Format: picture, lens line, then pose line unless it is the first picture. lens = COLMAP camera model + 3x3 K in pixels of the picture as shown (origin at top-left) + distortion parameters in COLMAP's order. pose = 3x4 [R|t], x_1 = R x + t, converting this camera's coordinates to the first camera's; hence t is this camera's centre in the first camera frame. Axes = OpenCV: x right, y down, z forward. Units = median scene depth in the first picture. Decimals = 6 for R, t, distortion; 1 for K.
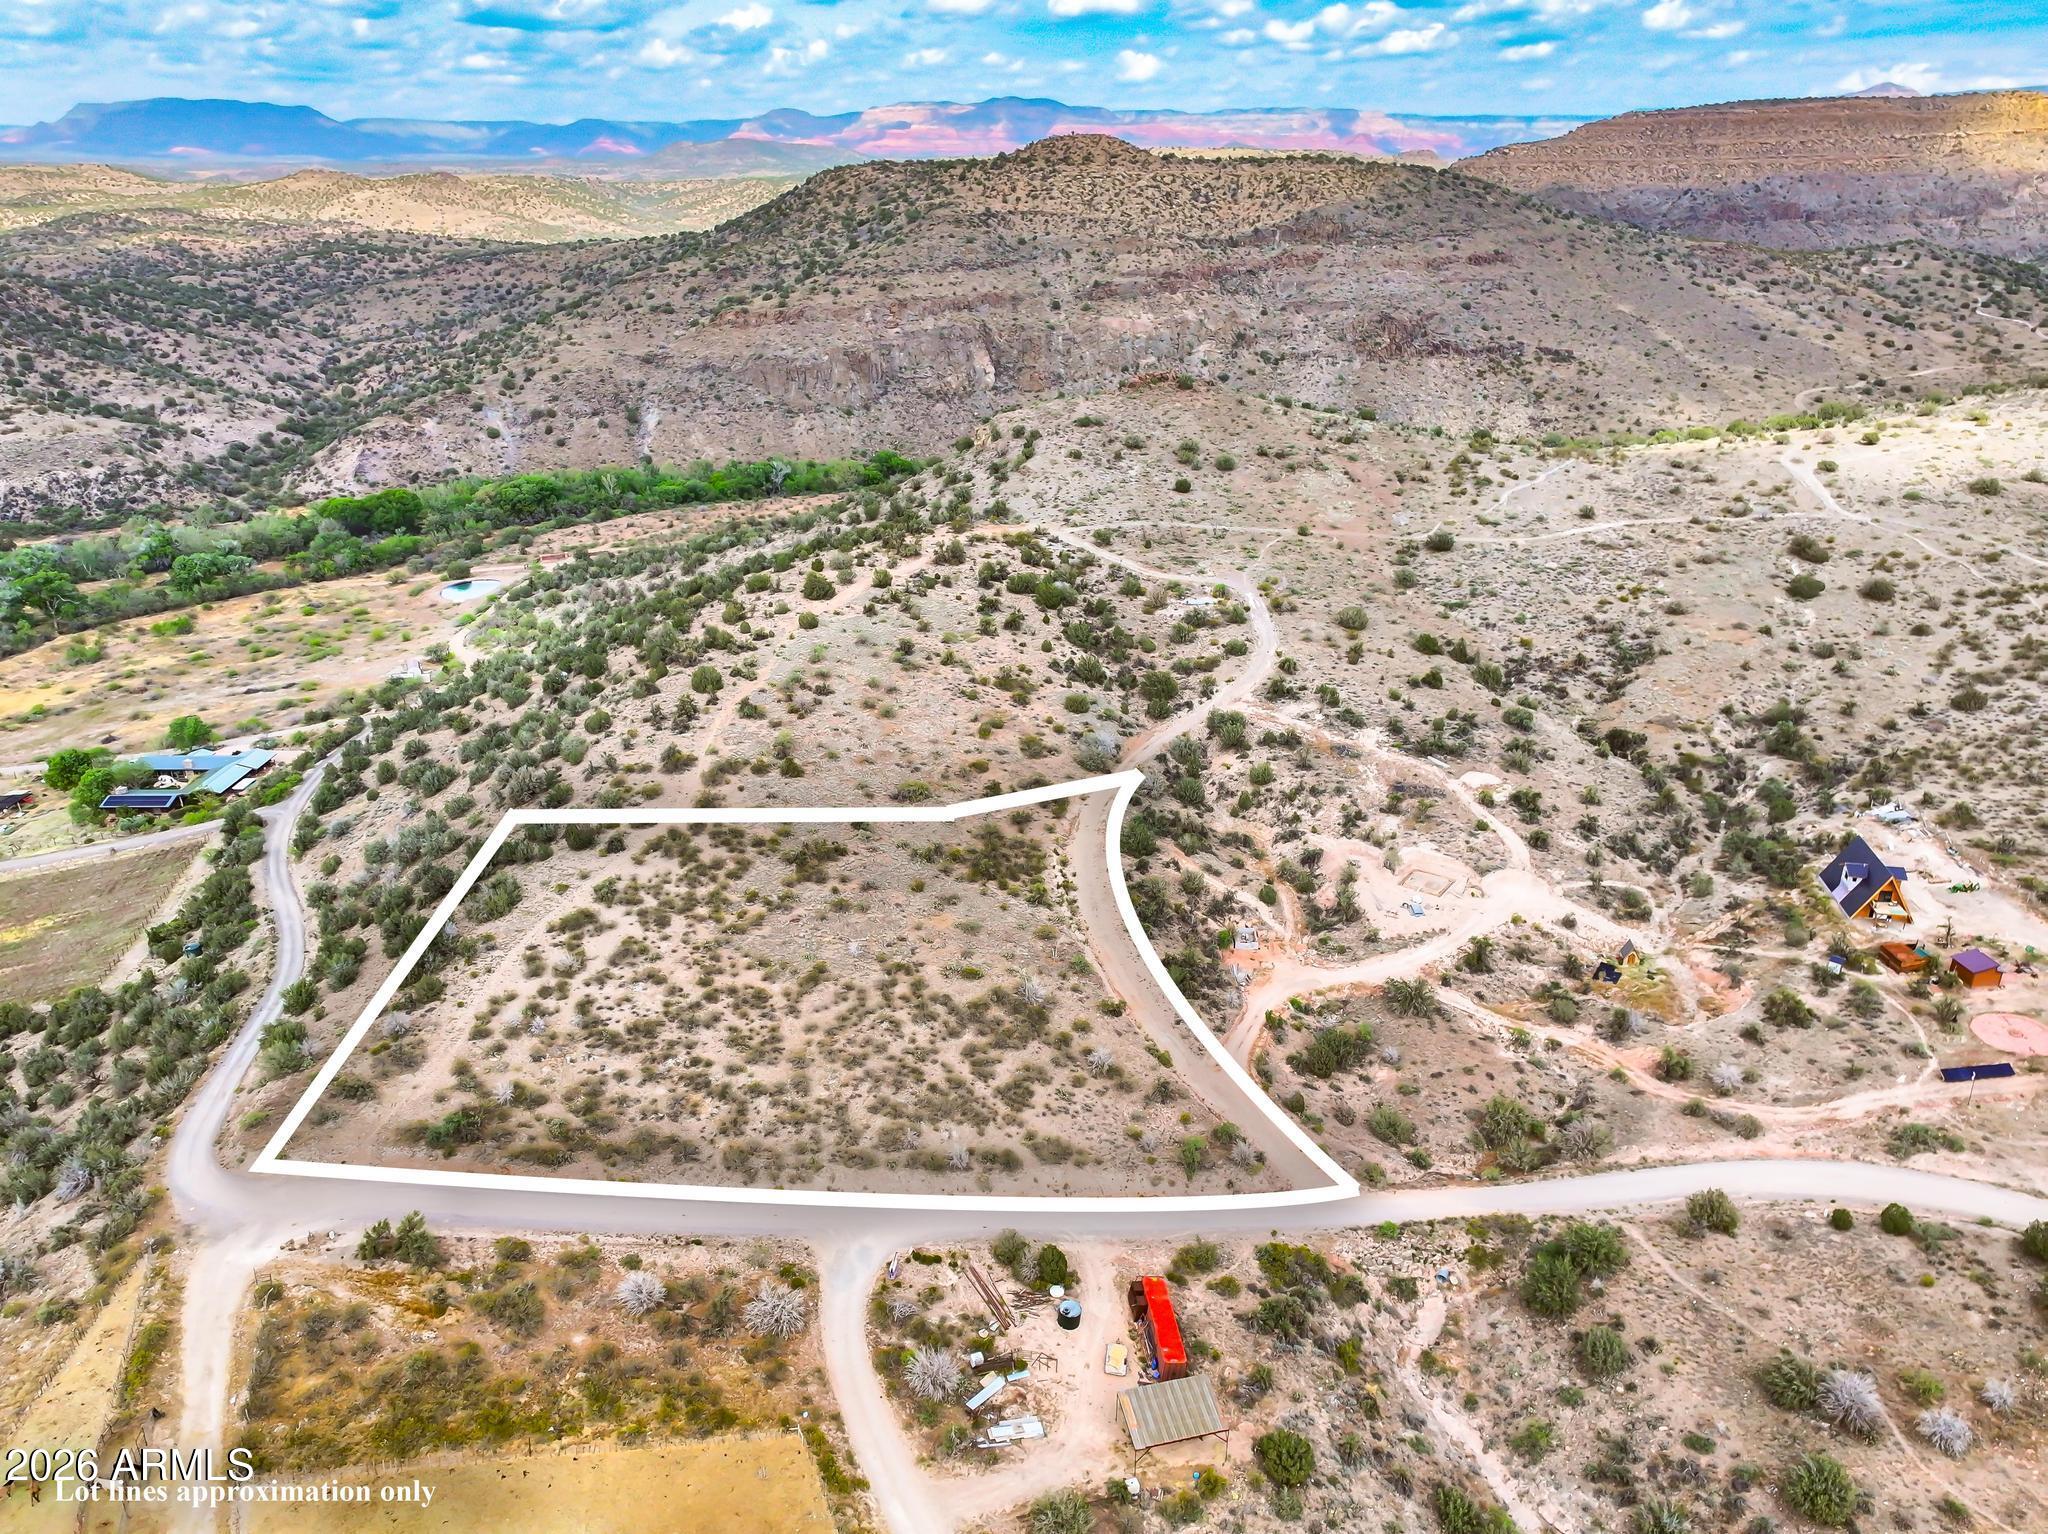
lens RADIAL K [[1449.6, 0, 1029.0], [0, 1449.6, 769.6], [0, 0, 1]] dist [-0.002218, 0.019544]
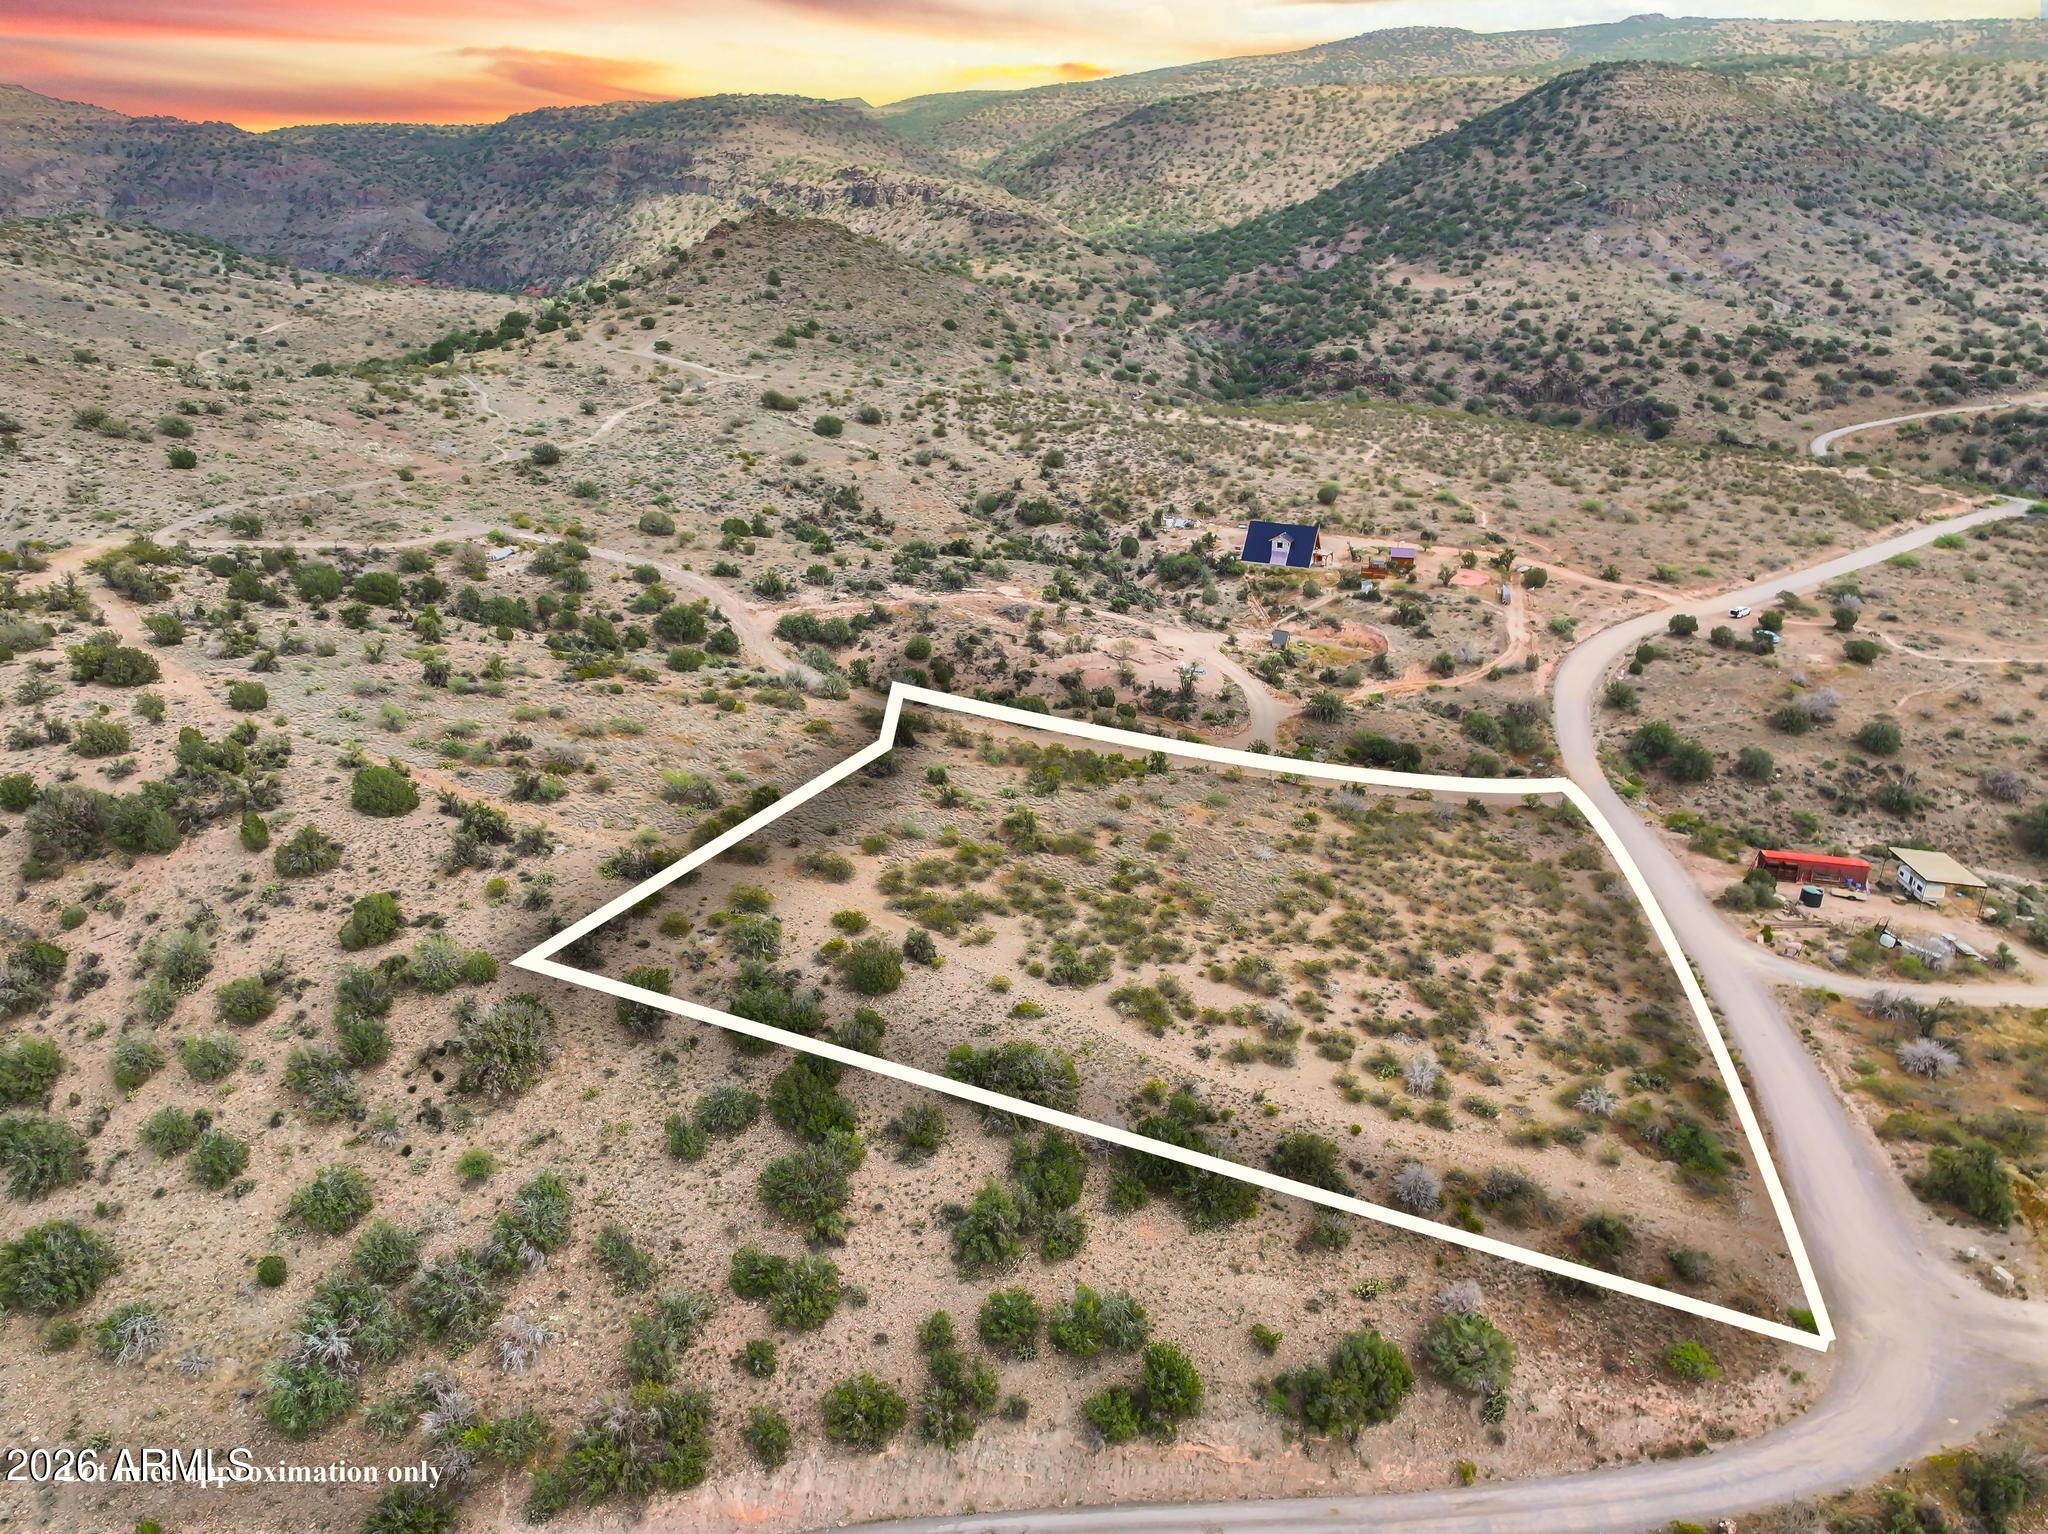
lens RADIAL K [[1447.3, 0, 1028.5], [0, 1447.3, 772.9], [0, 0, 1]] dist [0.000367, 0.014619]
pose [[0.323219, -0.355685, 0.876937, -0.673859], [0.364479, 0.901976, 0.231502, -0.116734], [-0.873318, 0.244799, 0.421176, 0.619260]]
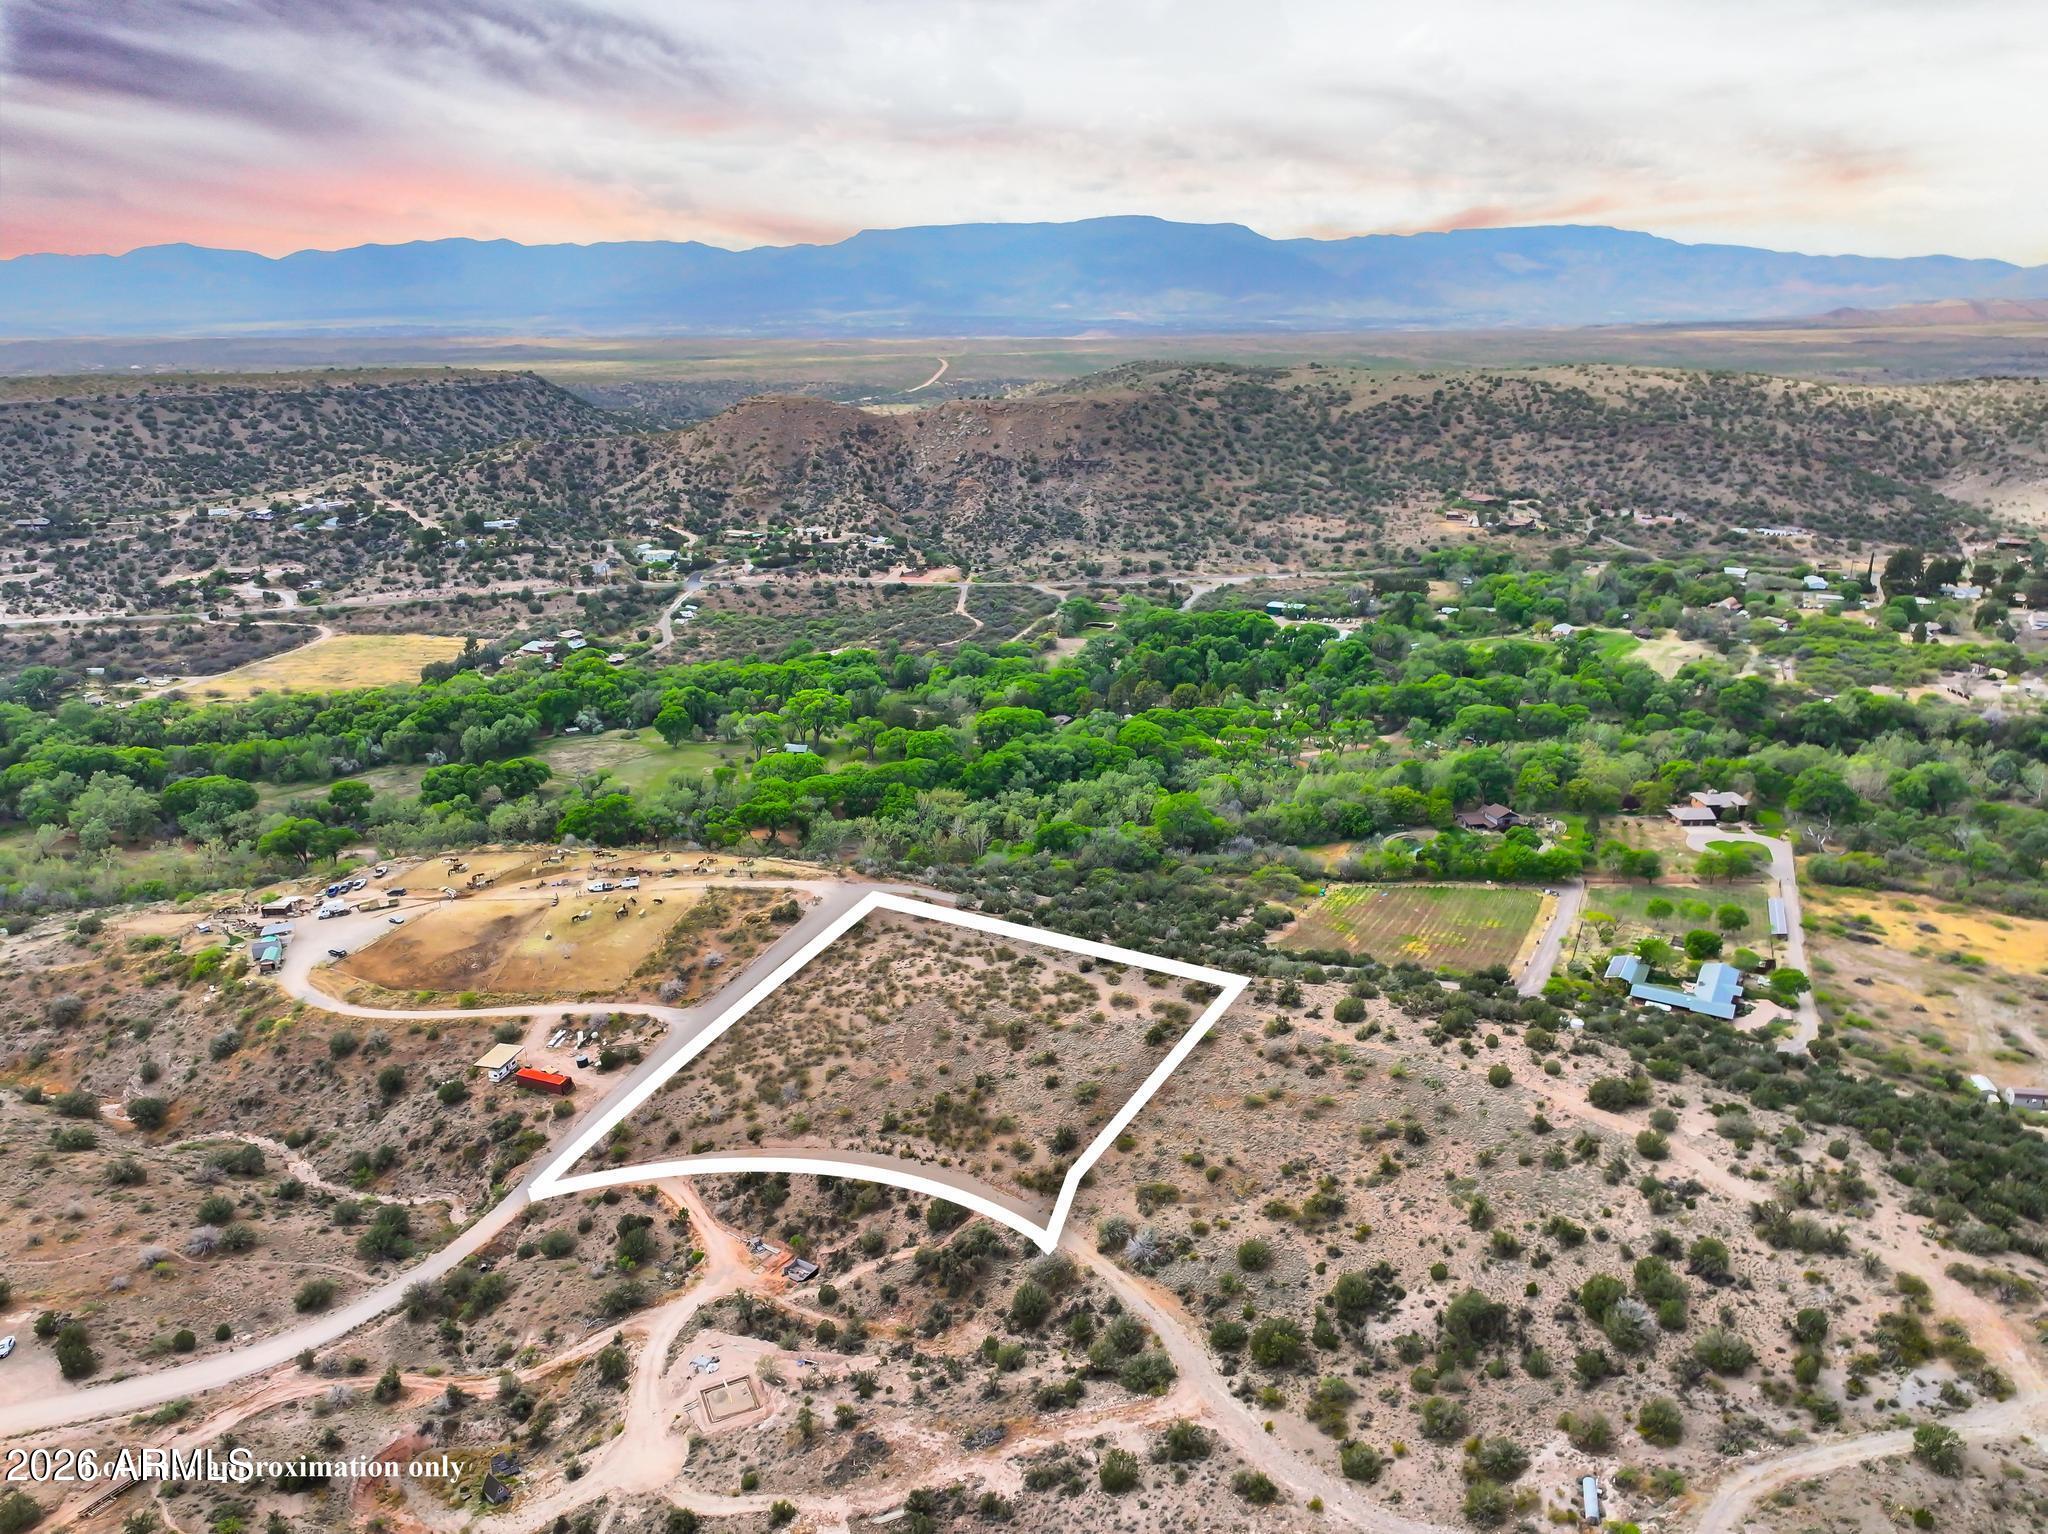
lens RADIAL K [[1445.4, 0, 1030.2], [0, 1445.4, 780.0], [0, 0, 1]] dist [0.001870, 0.005447]
pose [[-0.507078, 0.272545, -0.817675, 0.755938], [-0.326144, 0.817470, 0.474734, -0.668944], [0.797811, 0.507407, -0.325632, 1.175871]]
